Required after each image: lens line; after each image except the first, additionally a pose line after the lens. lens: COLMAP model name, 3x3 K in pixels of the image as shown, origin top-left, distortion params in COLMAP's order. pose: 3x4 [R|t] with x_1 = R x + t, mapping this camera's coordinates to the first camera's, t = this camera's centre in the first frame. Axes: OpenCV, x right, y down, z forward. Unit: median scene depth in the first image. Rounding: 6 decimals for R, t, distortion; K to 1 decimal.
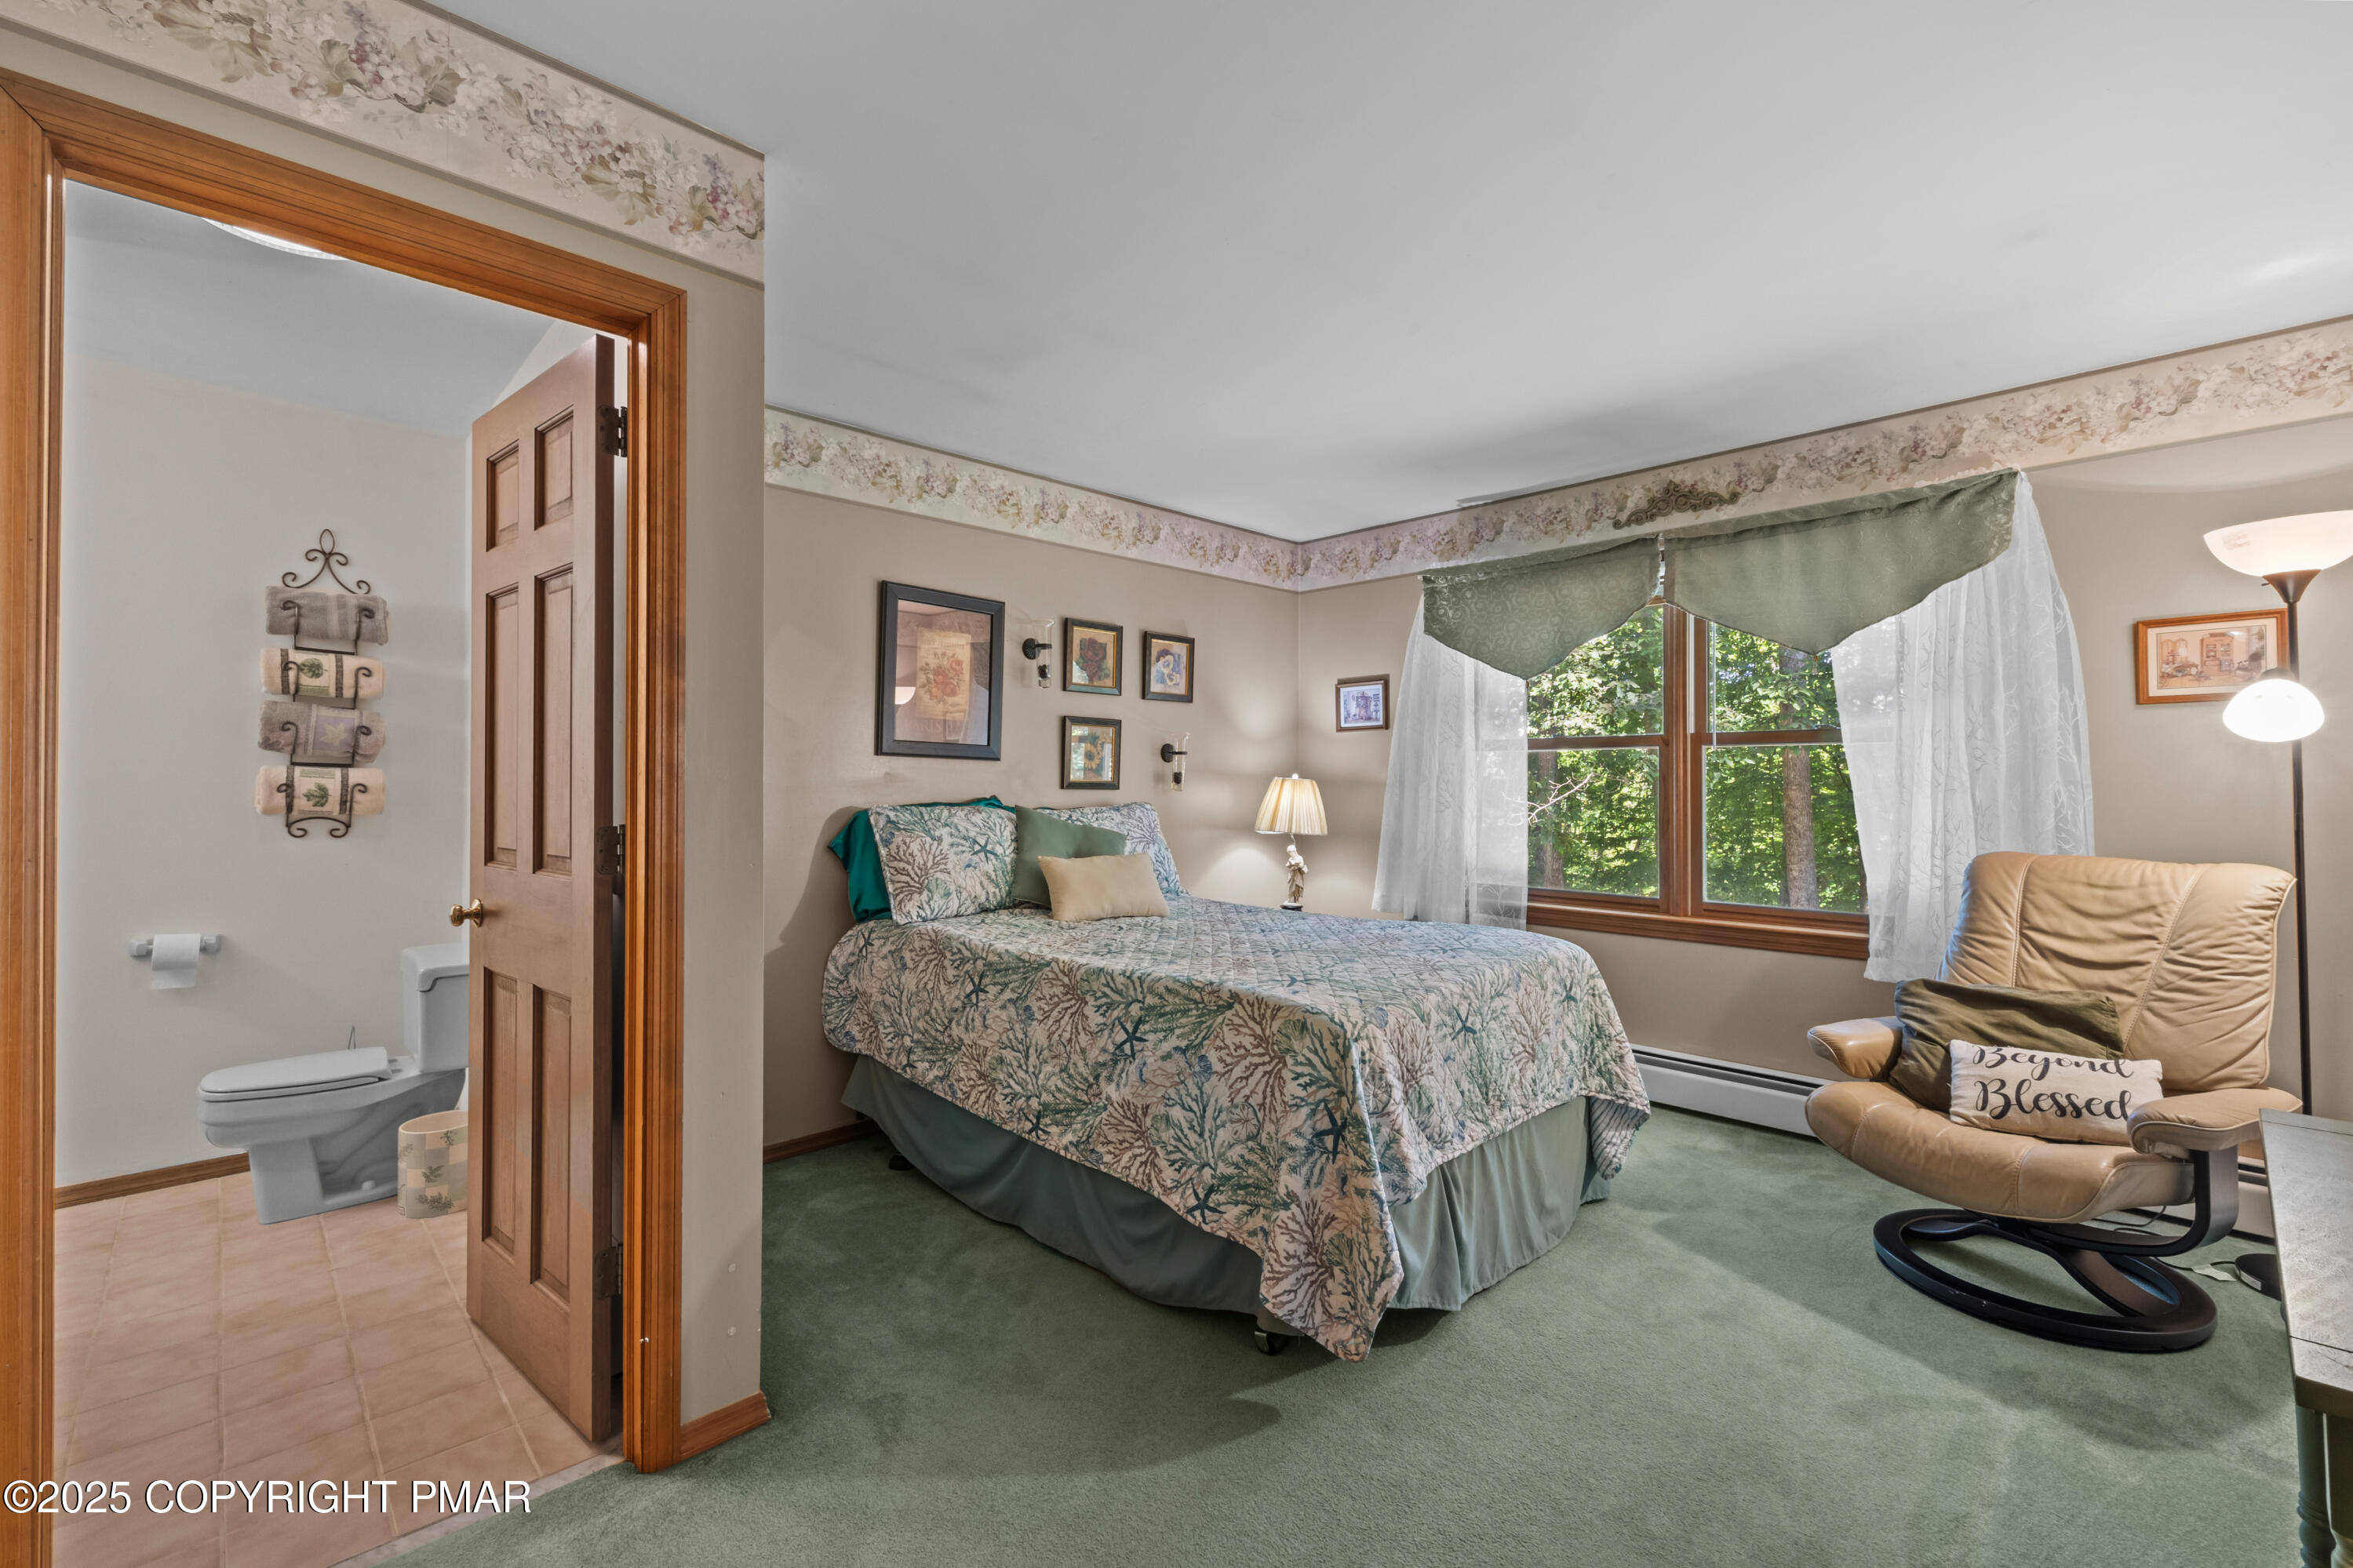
lens RADIAL K [[997.3, 0, 1165.8], [0, 997.3, 773.8], [0, 0, 1]] dist [0.001177, -0.000182]
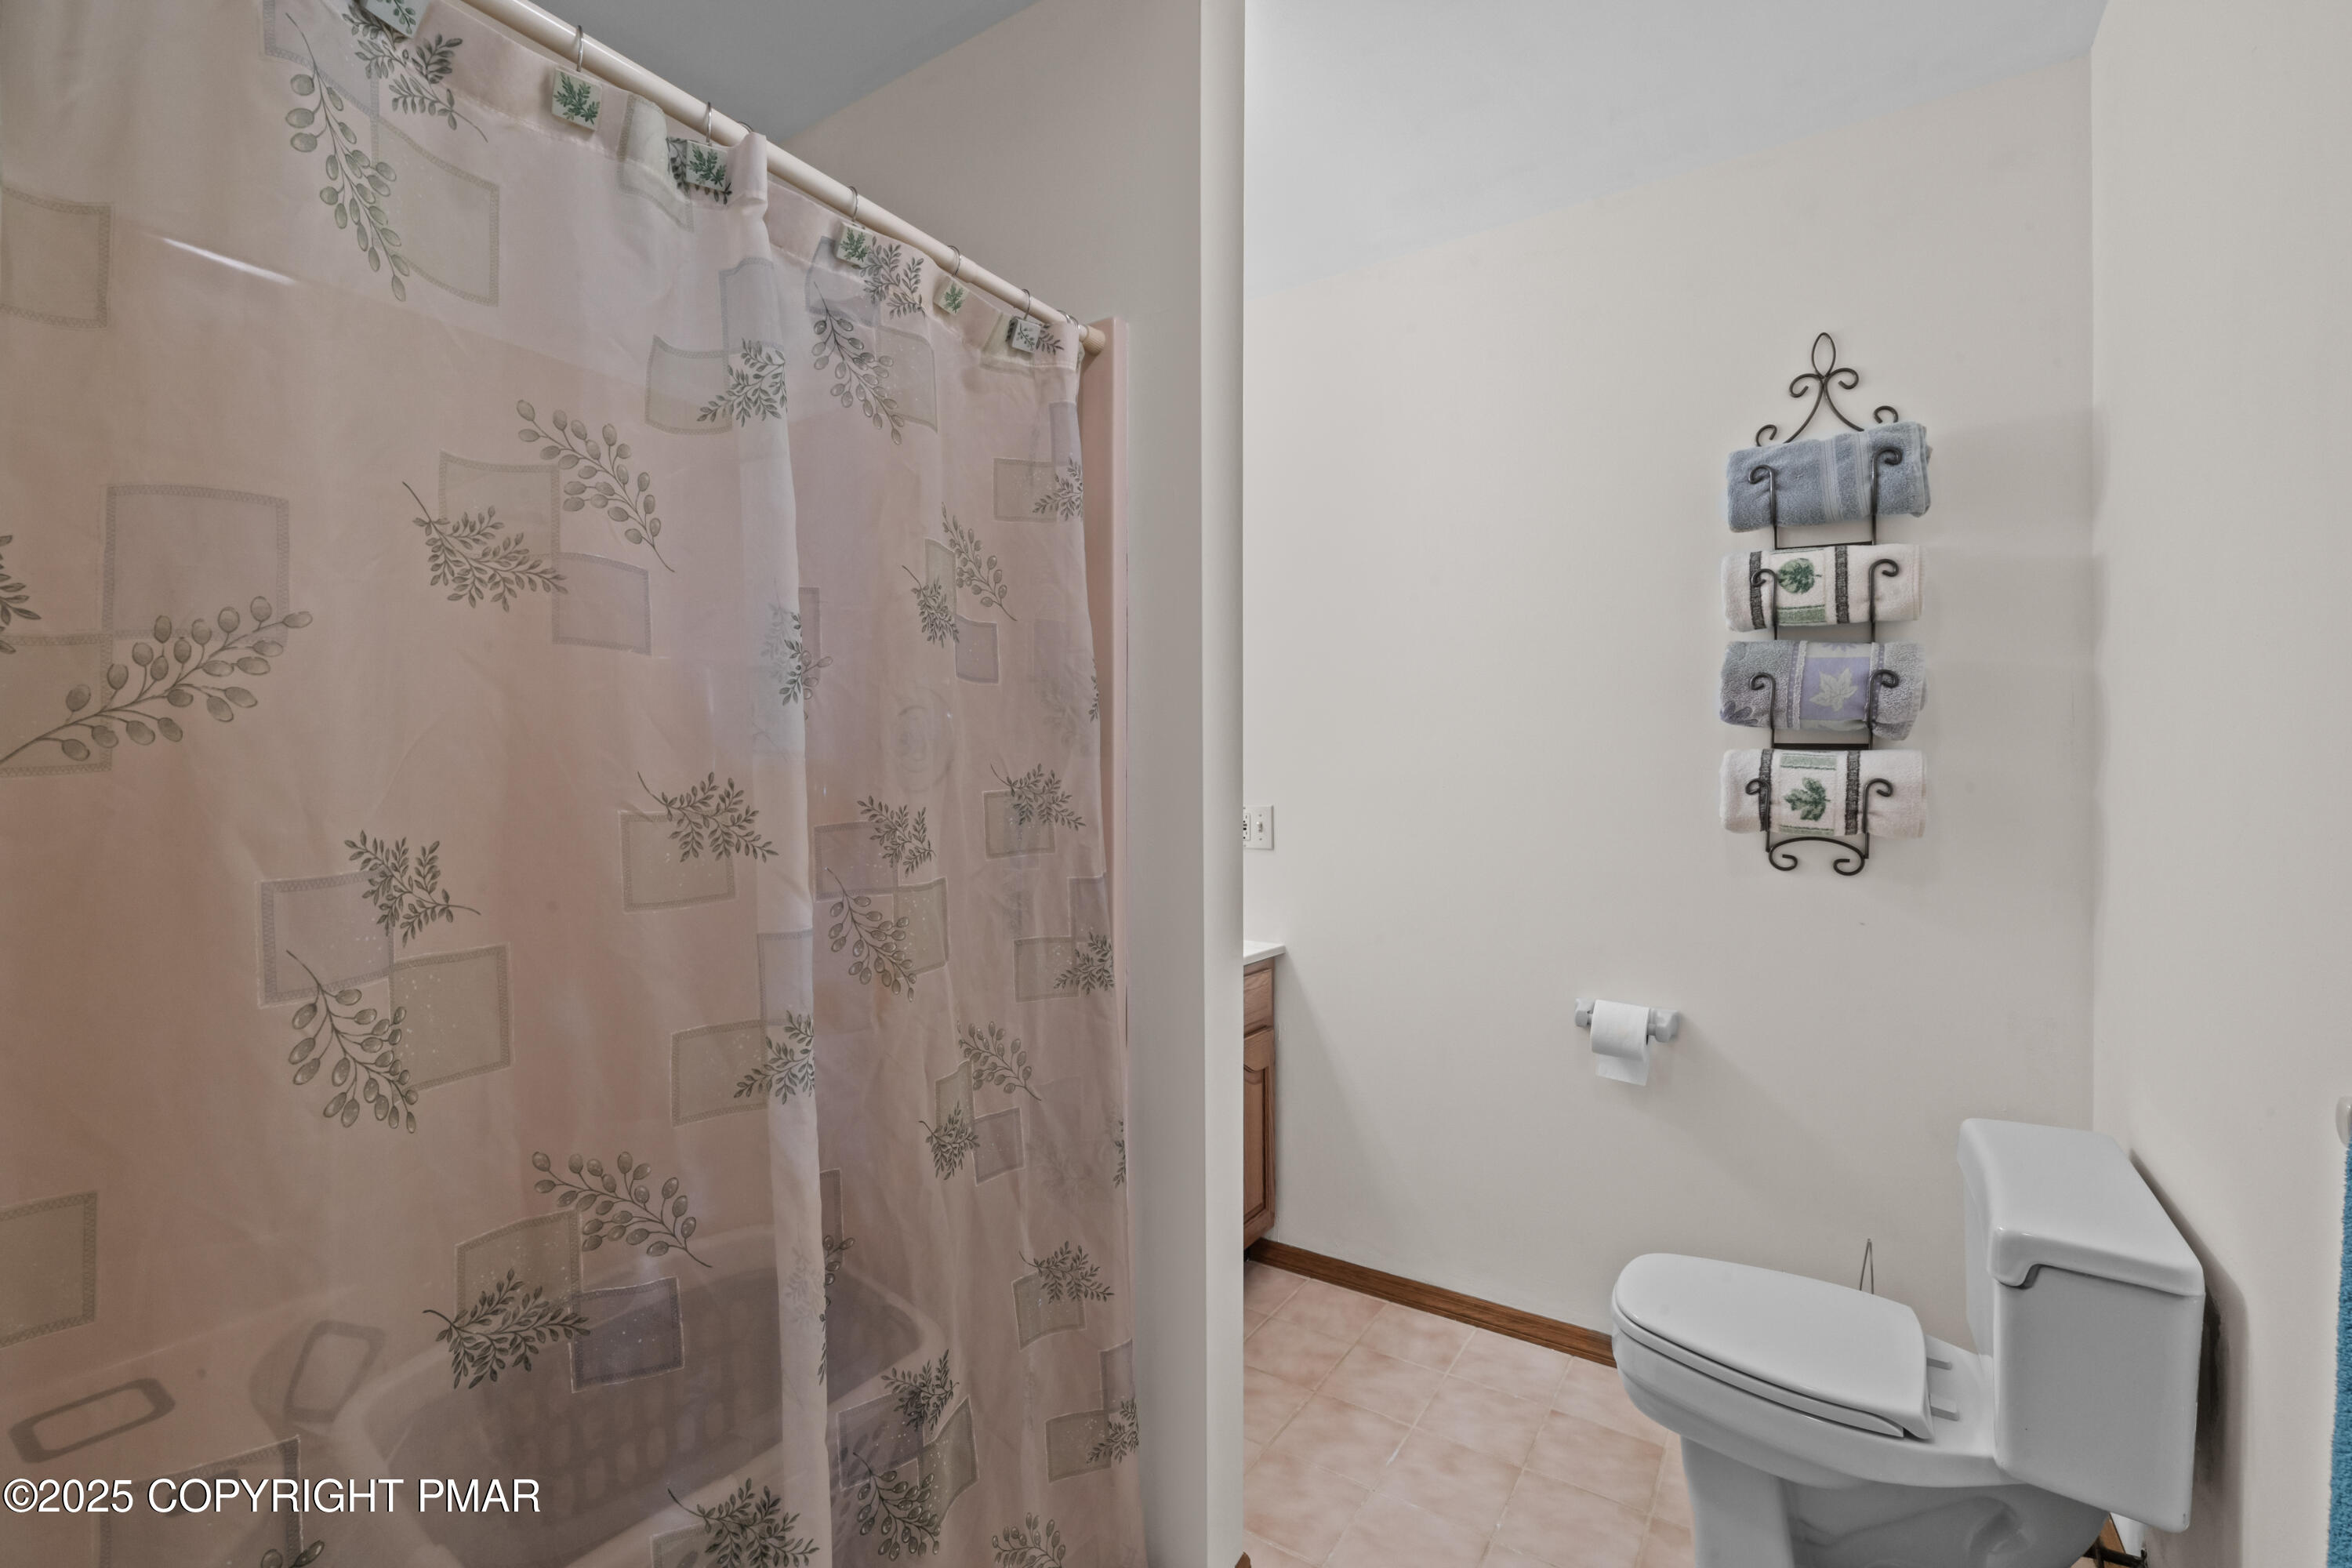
lens RADIAL K [[997.0, 0, 1167.2], [0, 997.0, 775.1], [0, 0, 1]] dist [0.001177, -0.000182]
pose [[0.222811, -0.003679, -0.974855, -0.373405], [0.011780, 0.999930, -0.001081, 0.003934], [0.974790, -0.011243, 0.222839, 0.510929]]
